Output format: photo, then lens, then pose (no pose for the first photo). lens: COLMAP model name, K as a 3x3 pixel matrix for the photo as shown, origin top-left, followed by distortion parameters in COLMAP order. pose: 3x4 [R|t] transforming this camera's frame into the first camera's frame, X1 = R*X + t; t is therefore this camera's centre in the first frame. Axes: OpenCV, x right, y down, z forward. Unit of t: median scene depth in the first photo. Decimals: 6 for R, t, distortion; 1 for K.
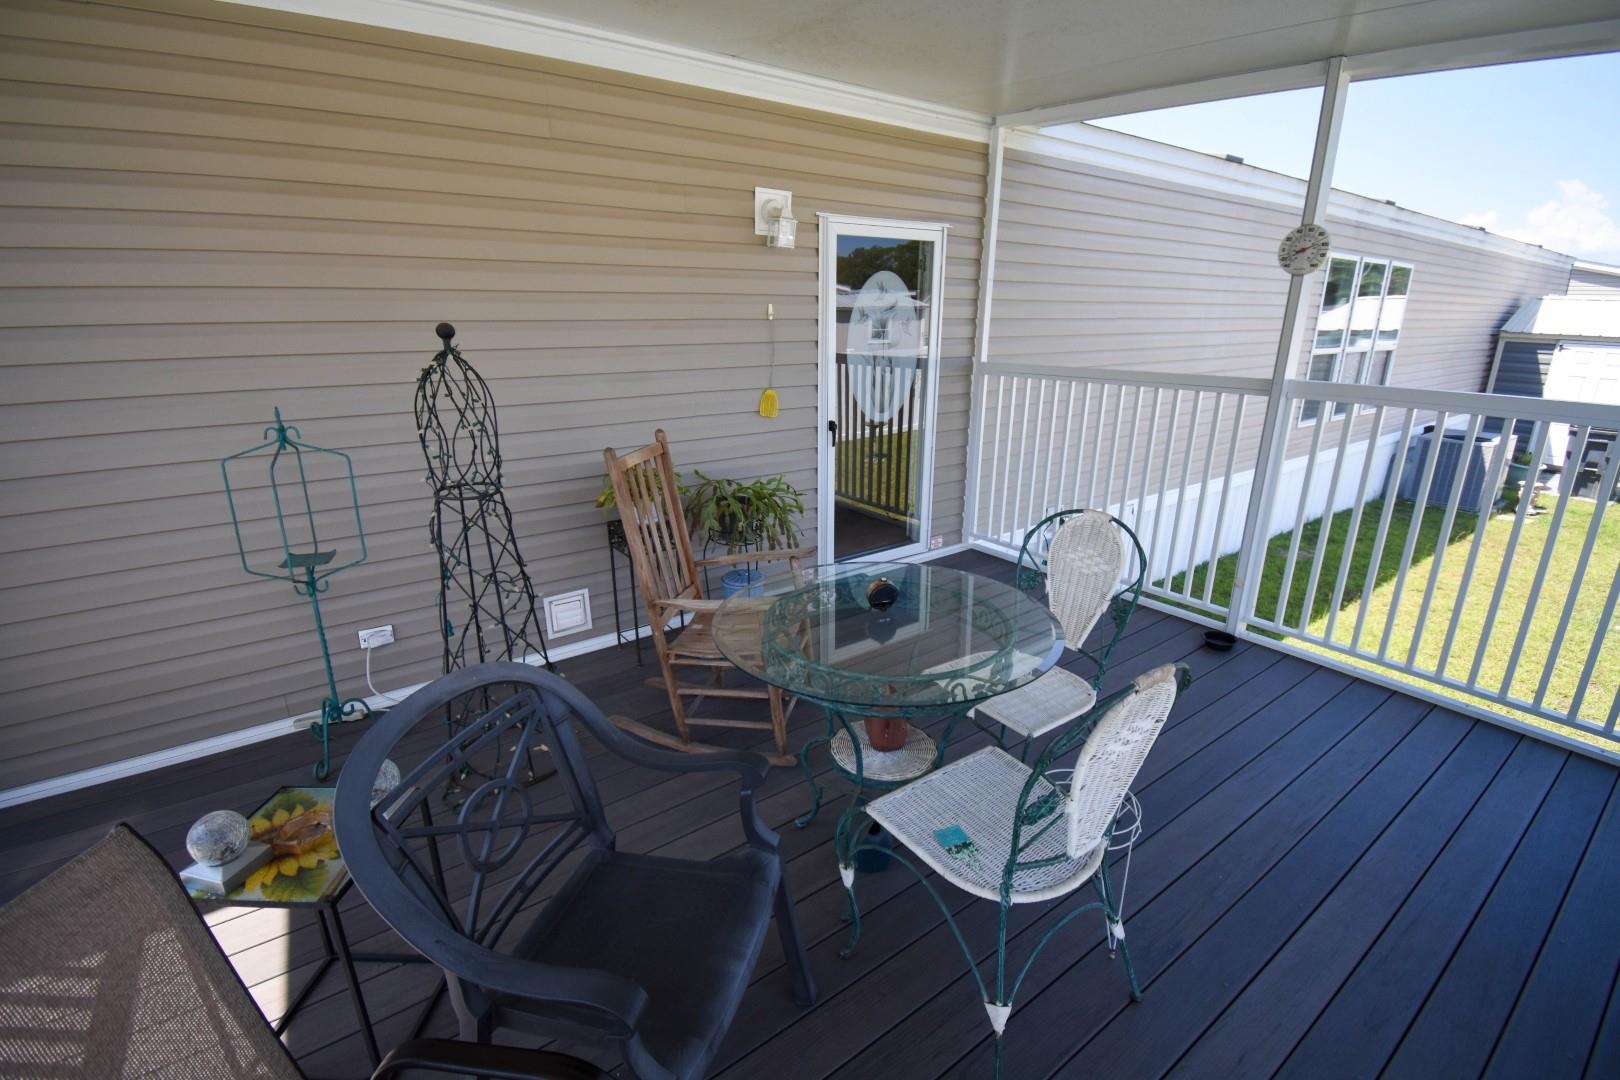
lens RADIAL K [[714.5, 0, 812.0], [0, 714.5, 534.9], [0, 0, 1]] dist [0.009460, -0.018503]
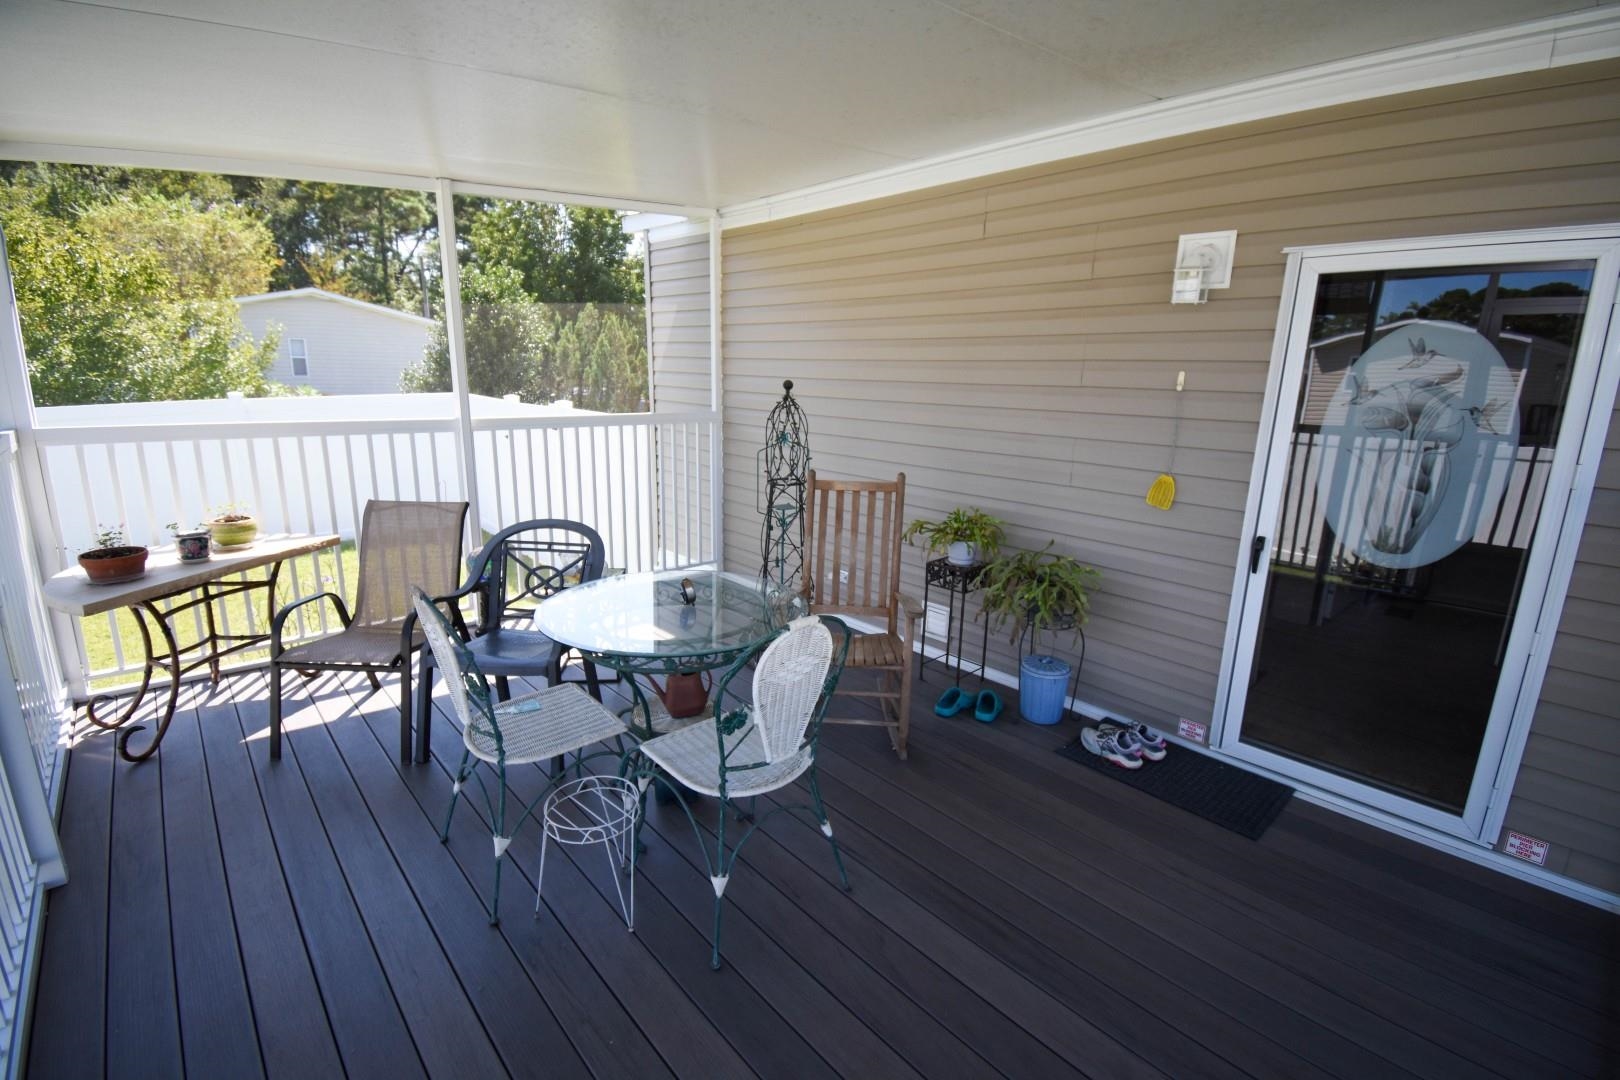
lens RADIAL K [[714.5, 0, 808.1], [0, 714.5, 538.2], [0, 0, 1]] dist [0.009460, -0.018503]
pose [[0.110656, 0.224703, -0.968124, 0.997591], [-0.317239, 0.931134, 0.179857, -0.219276], [0.941867, 0.287225, 0.174321, 0.710127]]
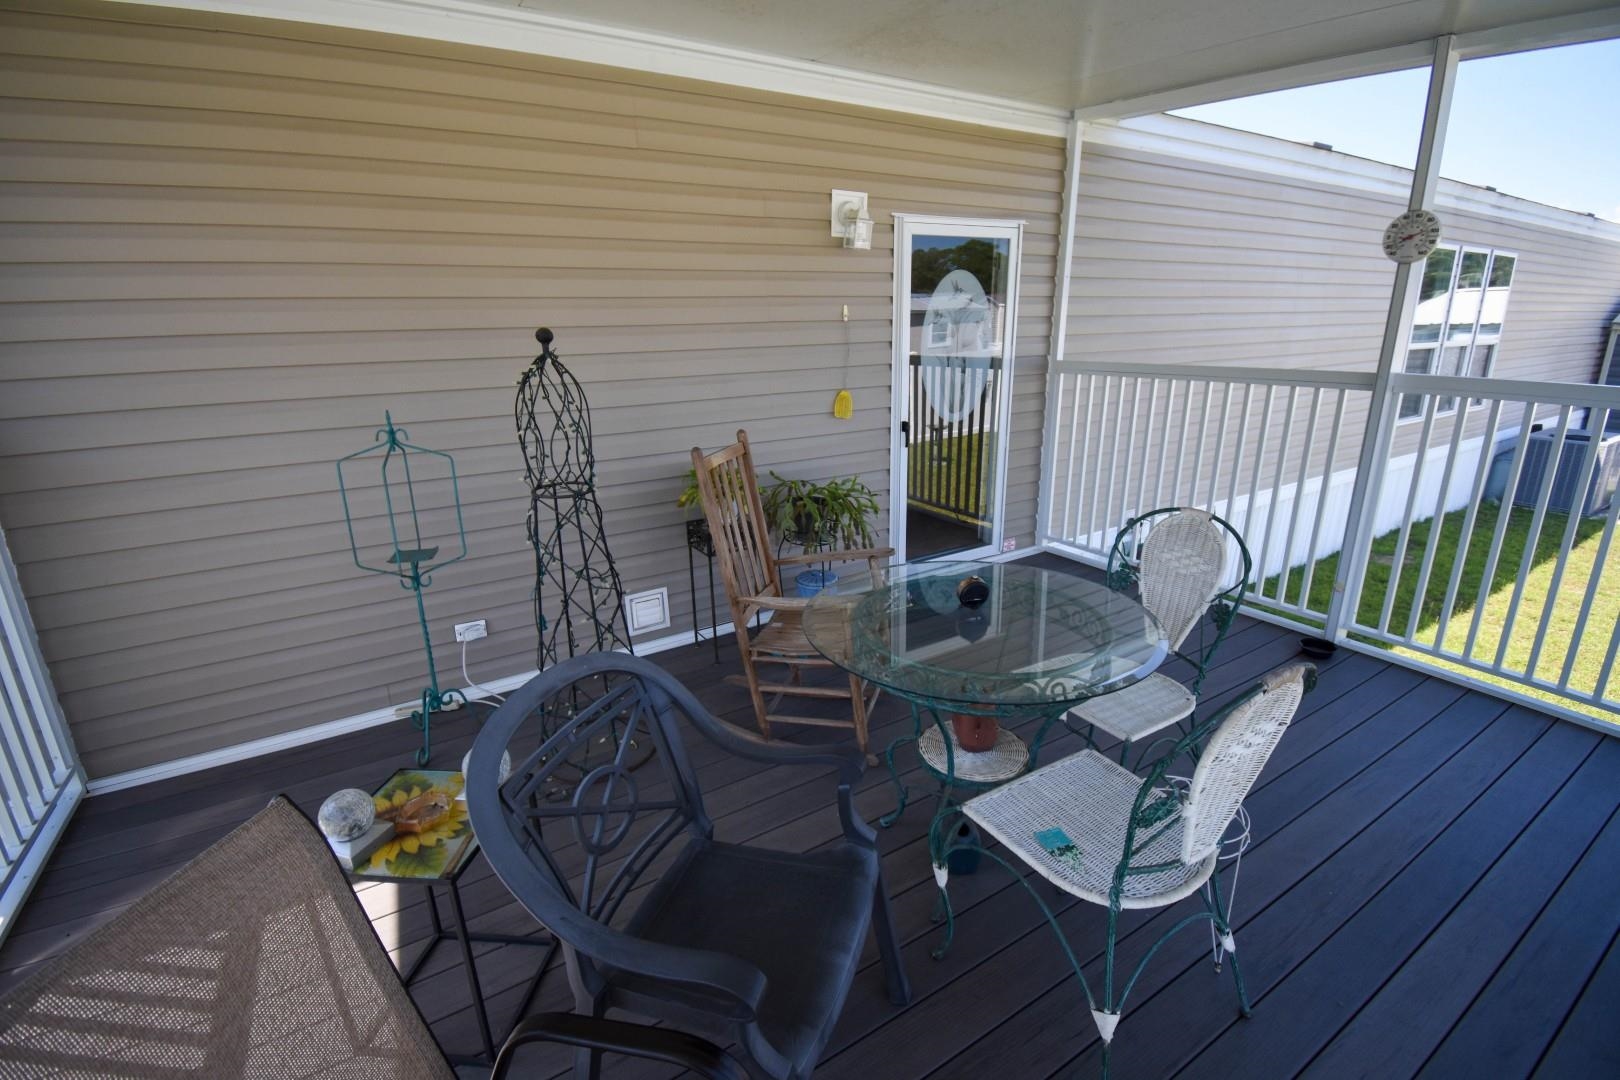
lens RADIAL K [[714.5, 0, 811.7], [0, 714.5, 535.1], [0, 0, 1]] dist [0.009460, -0.018503]
pose [[0.996872, 0.003746, -0.078938, -0.035115], [-0.004240, 0.999972, -0.006091, 0.007942], [0.078913, 0.006407, 0.996861, -0.003228]]
